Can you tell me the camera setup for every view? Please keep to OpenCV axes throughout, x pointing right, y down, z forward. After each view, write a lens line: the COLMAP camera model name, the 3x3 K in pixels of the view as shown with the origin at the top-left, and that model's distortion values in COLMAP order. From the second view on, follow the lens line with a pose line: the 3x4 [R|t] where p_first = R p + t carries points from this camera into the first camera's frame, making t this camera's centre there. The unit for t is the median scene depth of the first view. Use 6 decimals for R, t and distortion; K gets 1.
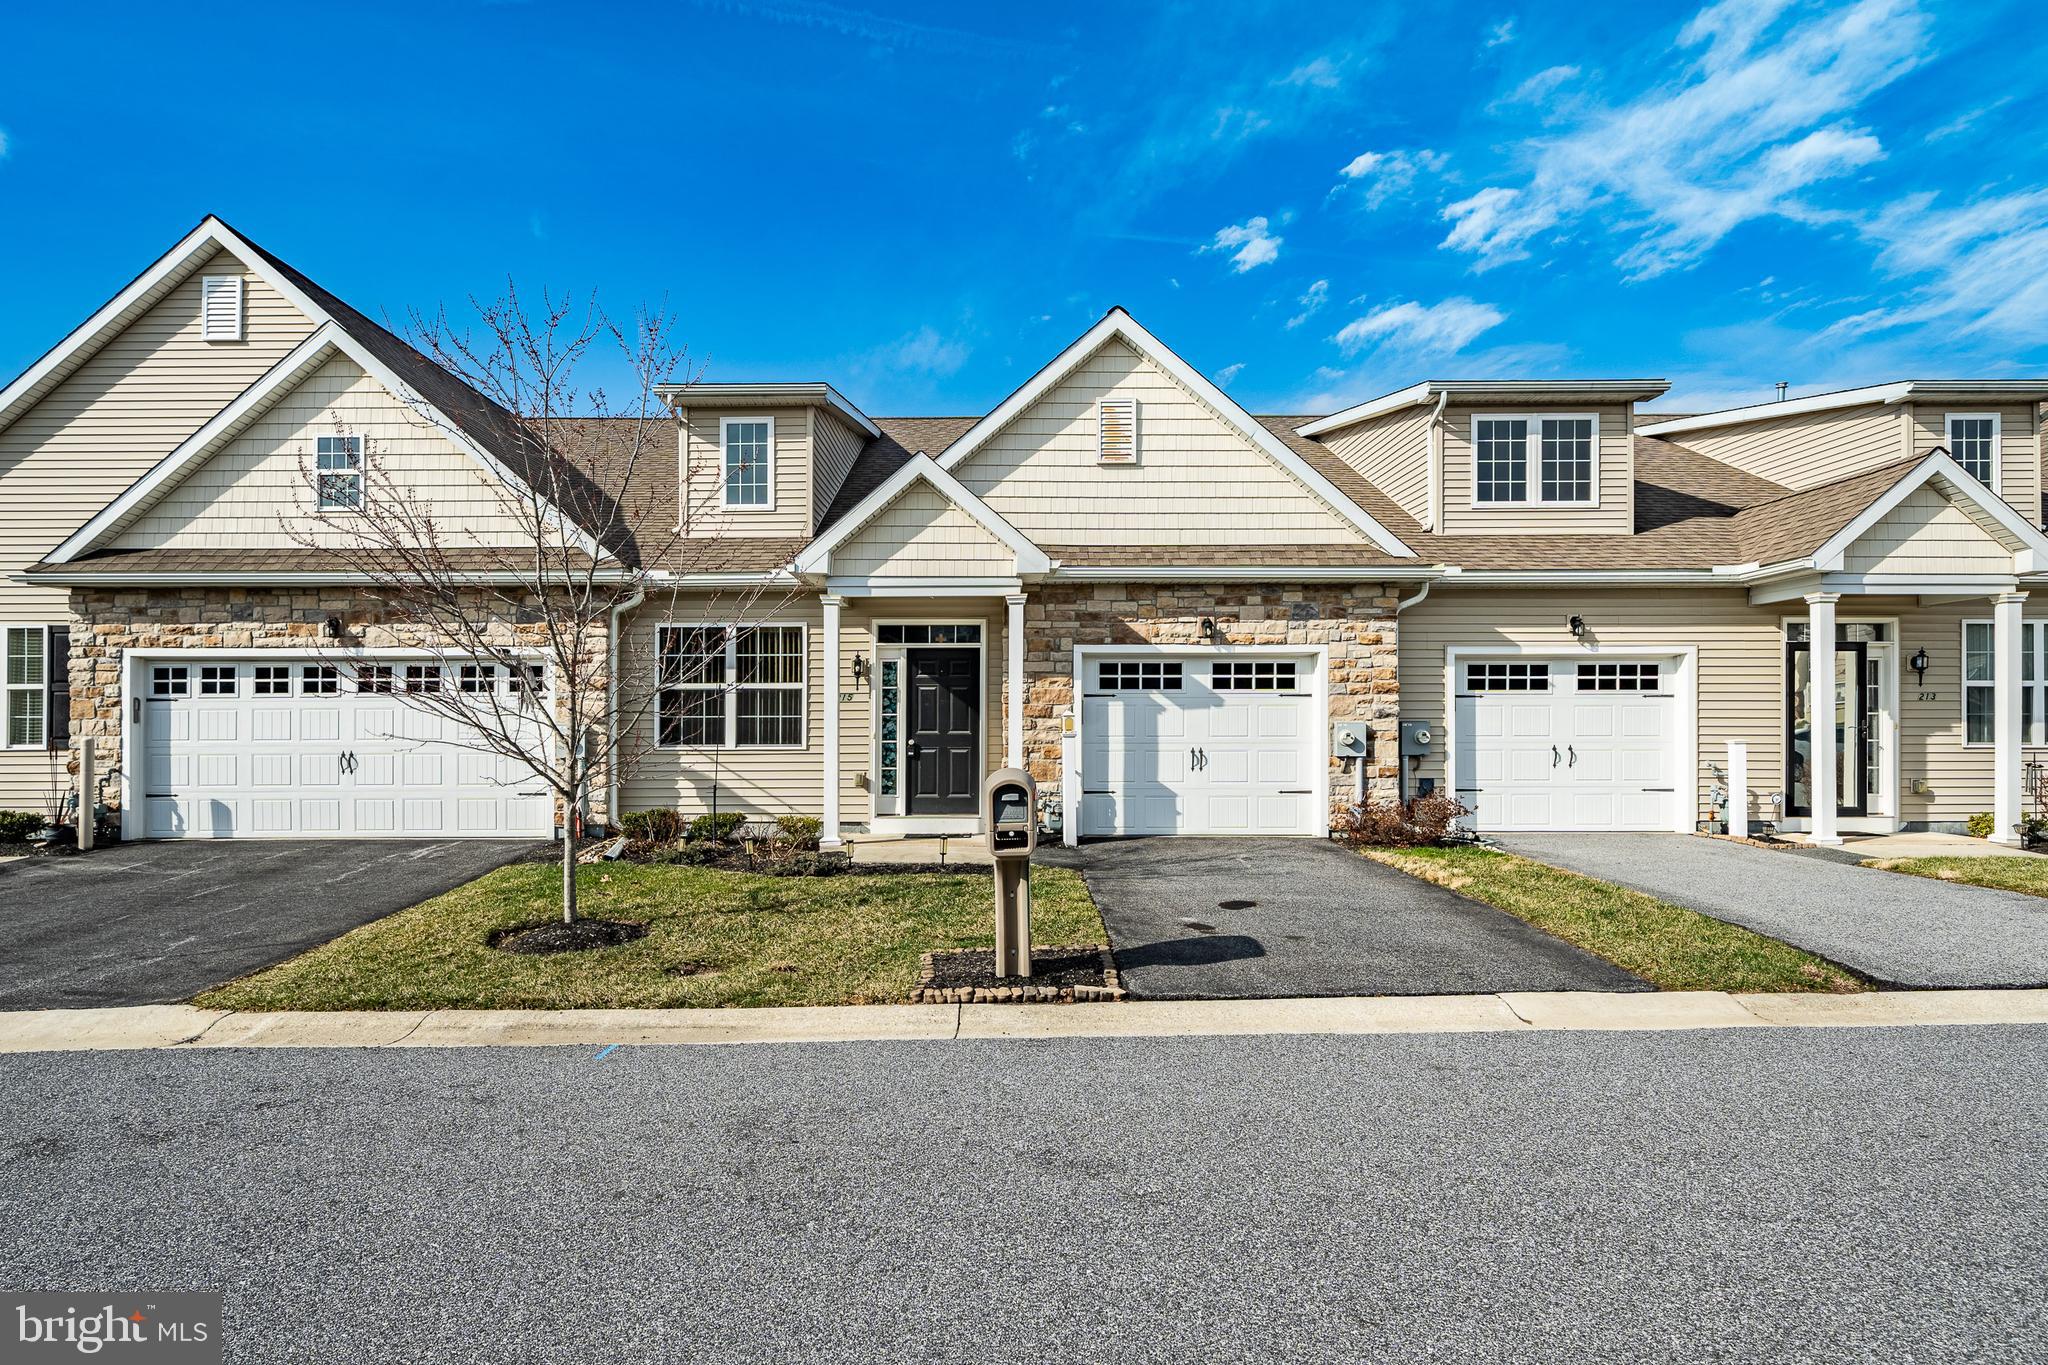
lens RADIAL K [[1039.9, 0, 1017.3], [0, 1039.9, 696.1], [0, 0, 1]] dist [0.001563, 0.001089]
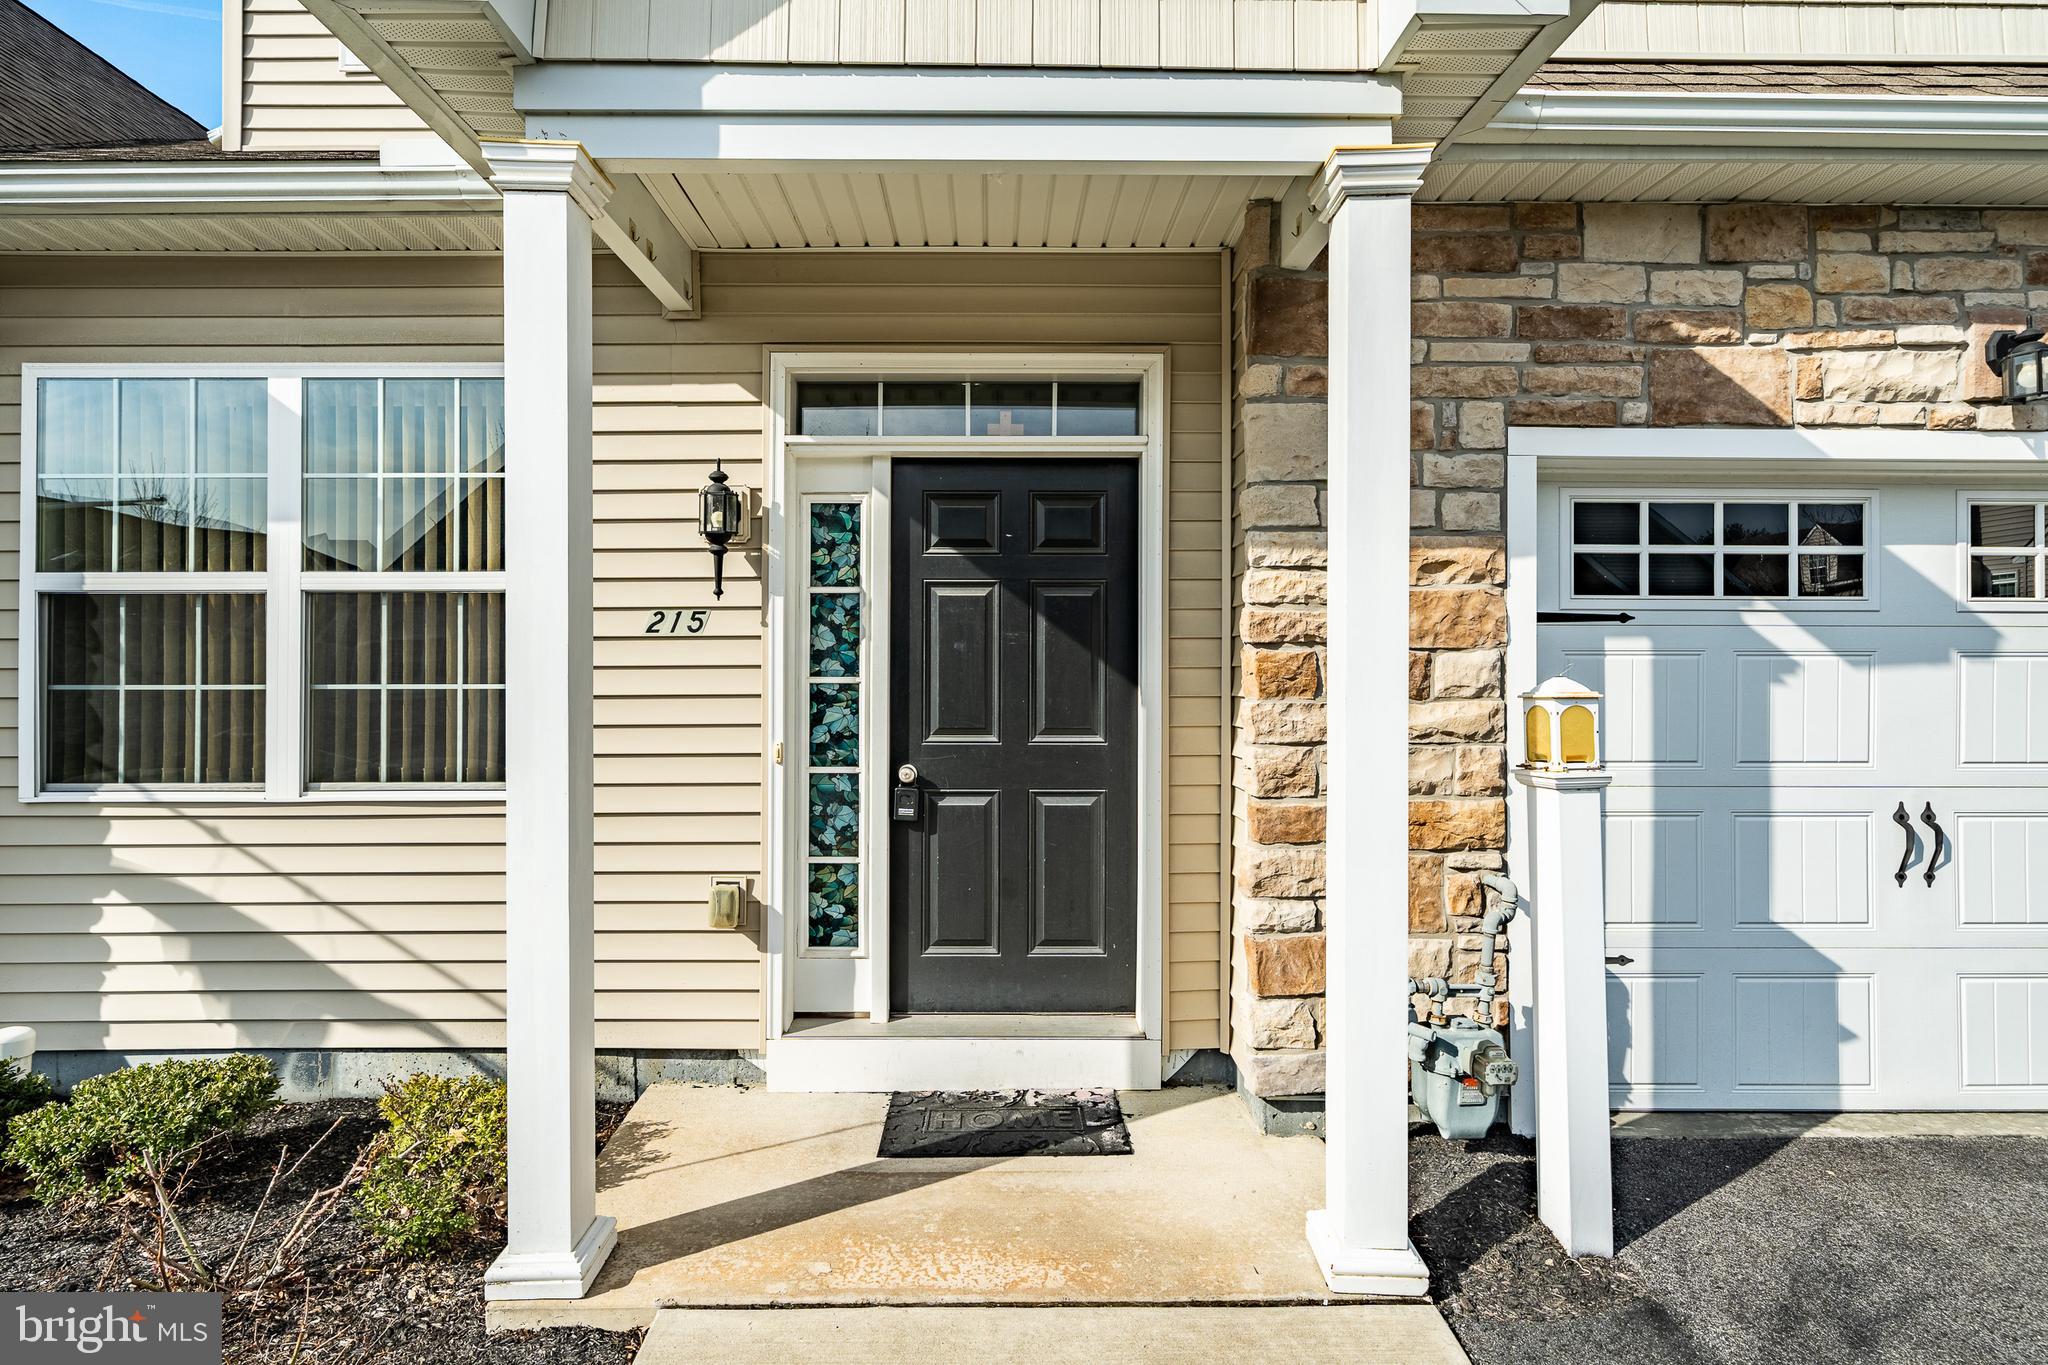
lens RADIAL K [[1039.9, 0, 1028.1], [0, 1039.9, 664.3], [0, 0, 1]] dist [0.001563, 0.001089]
pose [[0.999992, 0.003249, 0.002412, -0.068957], [-0.003317, 0.999579, 0.028824, 0.004285], [-0.002317, -0.028832, 0.999582, 0.712659]]
